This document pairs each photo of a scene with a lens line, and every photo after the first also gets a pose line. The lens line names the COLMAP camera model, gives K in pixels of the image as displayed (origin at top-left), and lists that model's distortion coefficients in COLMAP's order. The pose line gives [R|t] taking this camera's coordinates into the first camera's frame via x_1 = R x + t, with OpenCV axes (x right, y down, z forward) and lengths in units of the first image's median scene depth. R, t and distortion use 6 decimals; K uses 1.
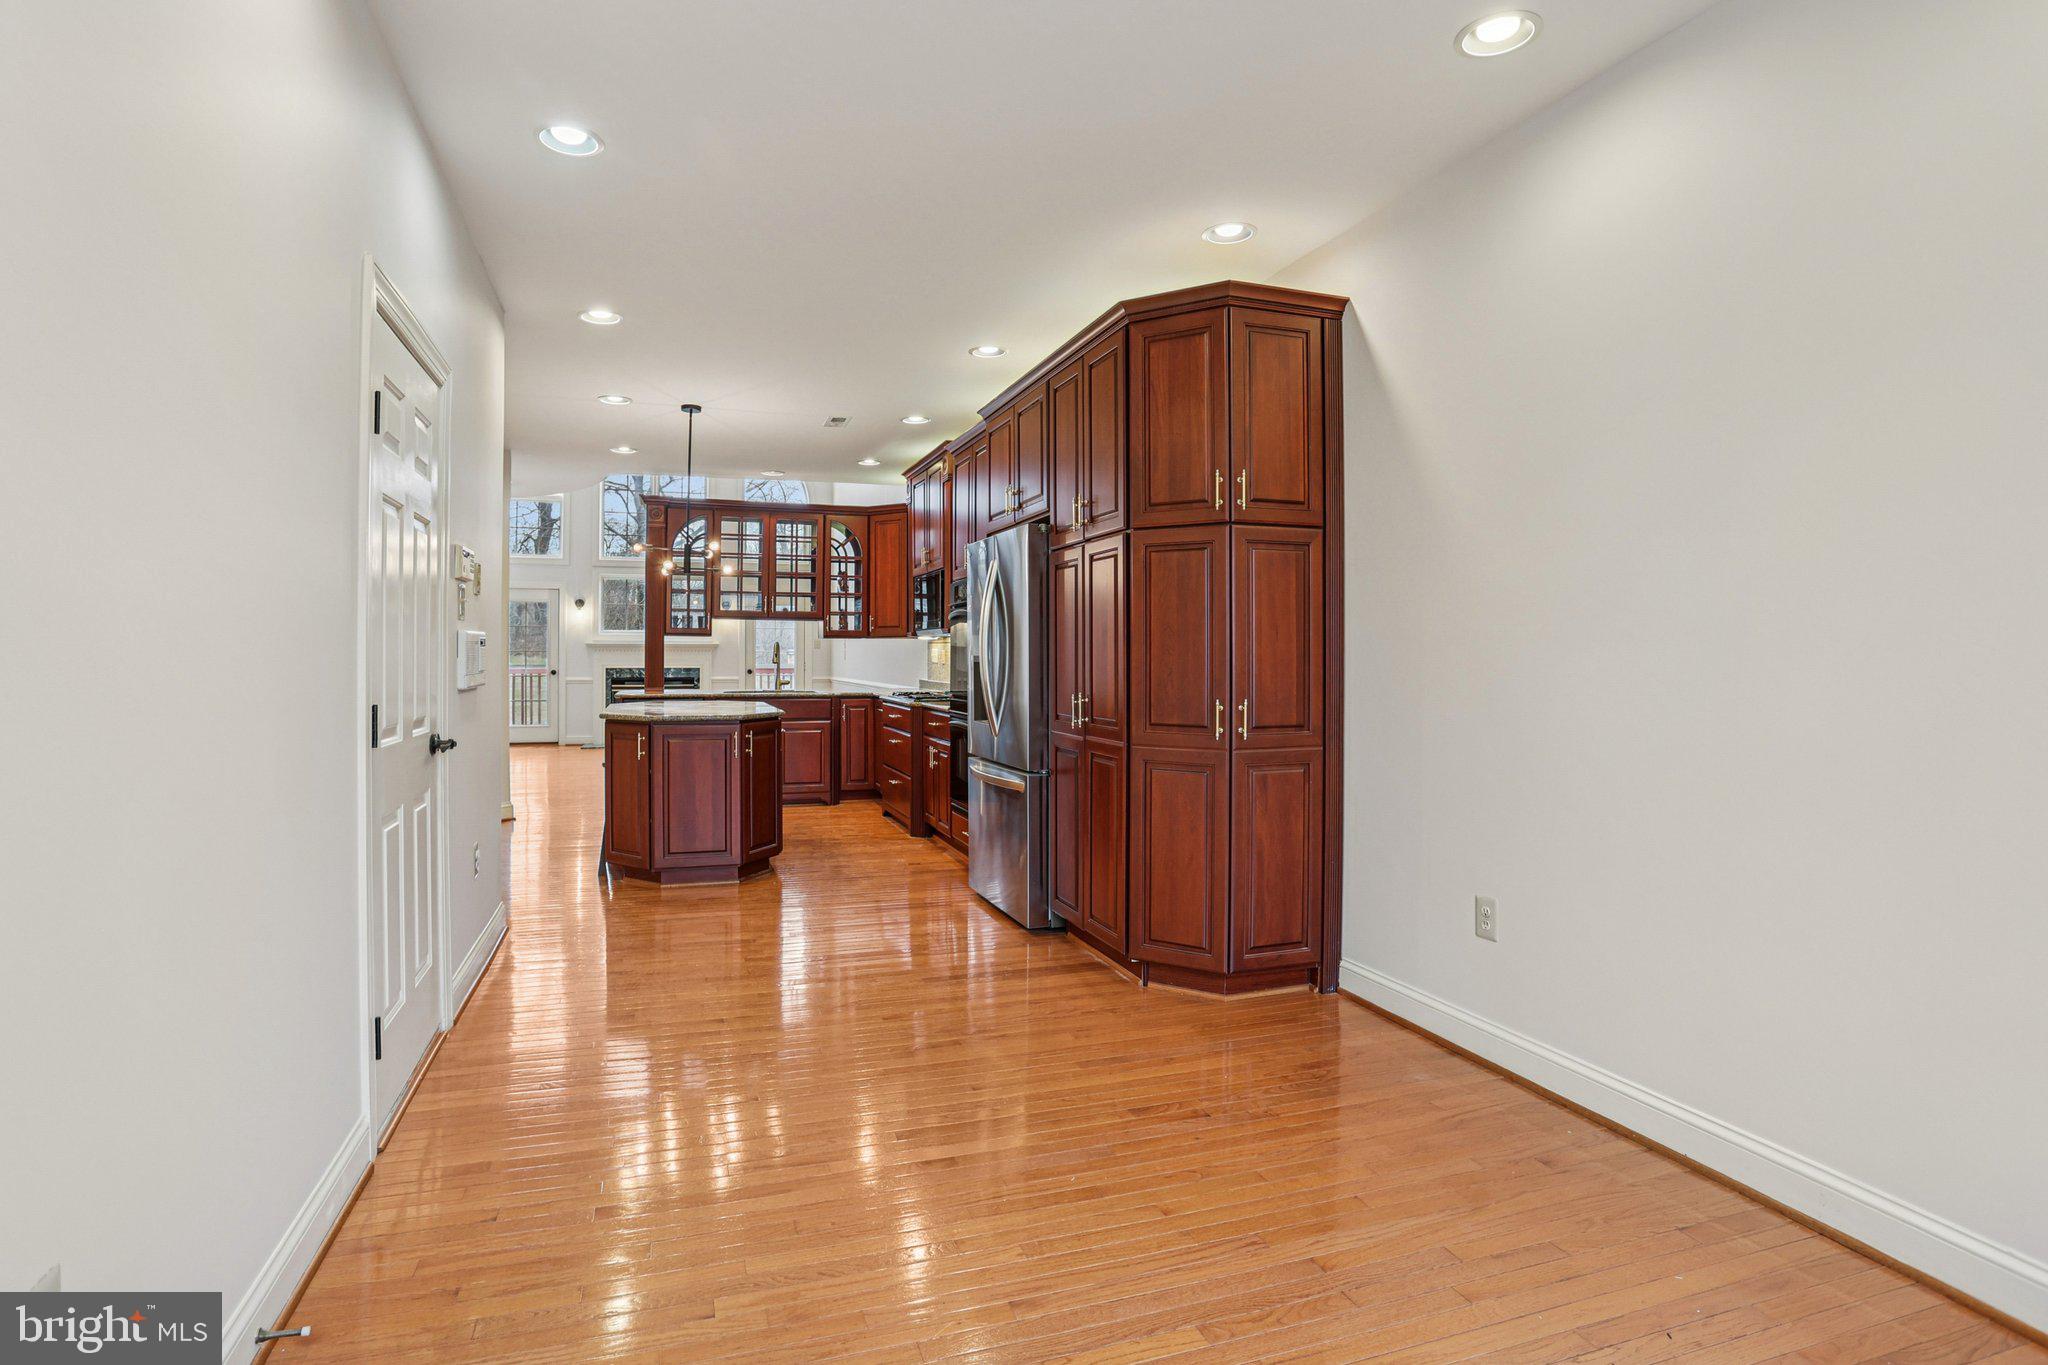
lens RADIAL K [[1037.4, 0, 1014.6], [0, 1037.4, 656.8], [0, 0, 1]] dist [-0.060782, 0.023988]
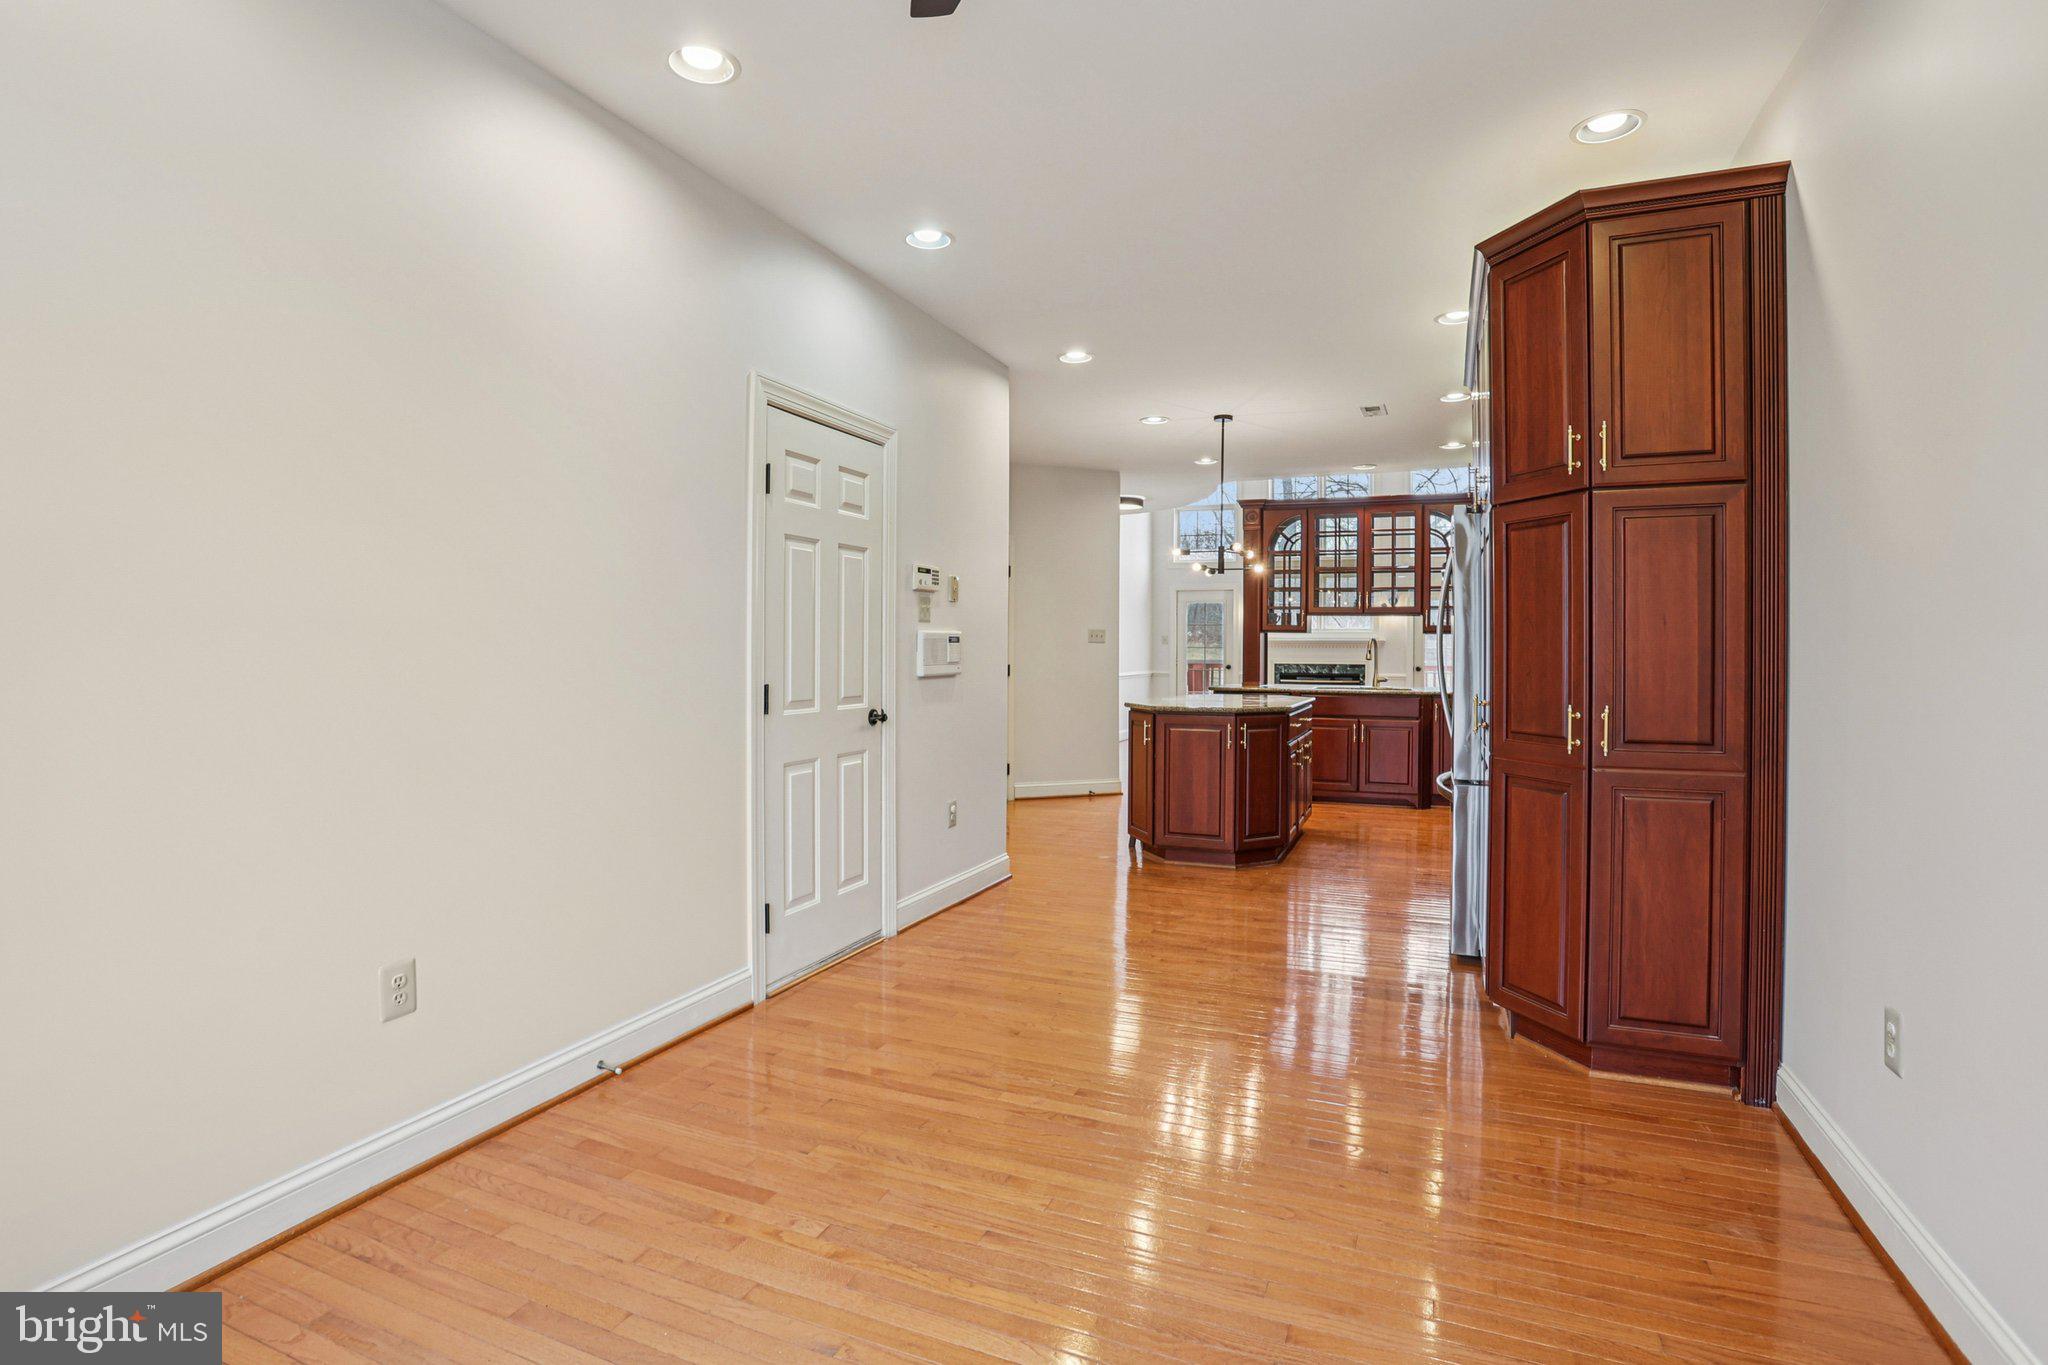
lens RADIAL K [[1037.4, 0, 1004.1], [0, 1037.4, 658.1], [0, 0, 1]] dist [-0.060782, 0.023988]
pose [[0.744673, 0.006764, -0.667395, 0.202754], [-0.004013, 0.999976, 0.005657, 0.000628], [0.667418, -0.001534, 0.744682, 0.049278]]
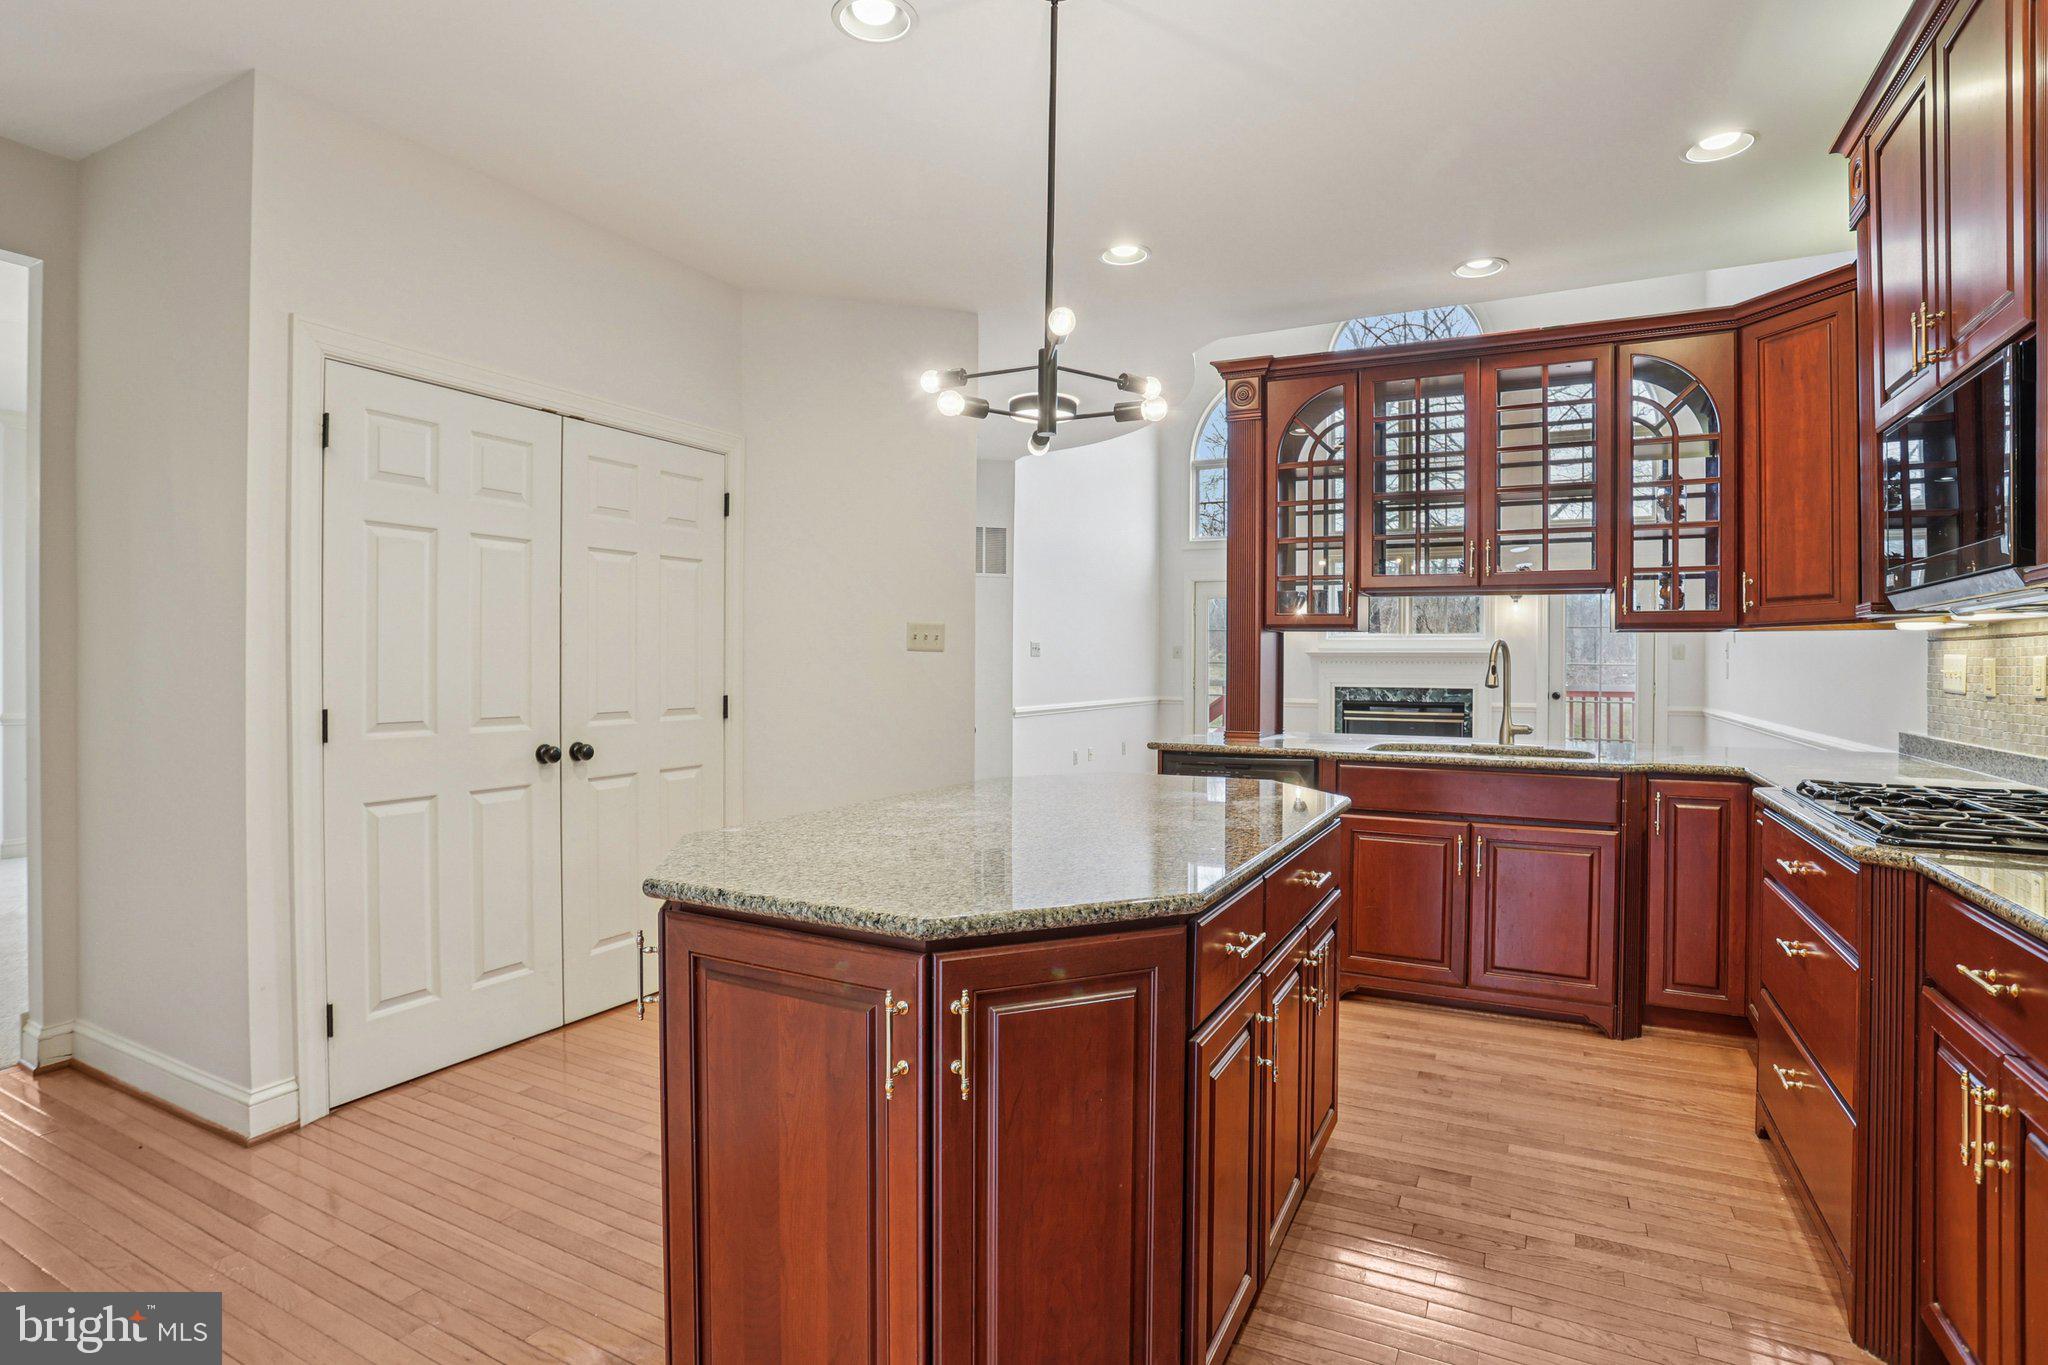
lens RADIAL K [[1037.4, 0, 994.4], [0, 1037.4, 668.5], [0, 0, 1]] dist [-0.060782, 0.023988]
pose [[0.679366, 0.005168, -0.733781, -0.062580], [-0.007350, 0.999973, 0.000238, -0.000762], [0.733763, 0.005232, 0.679386, 0.663256]]
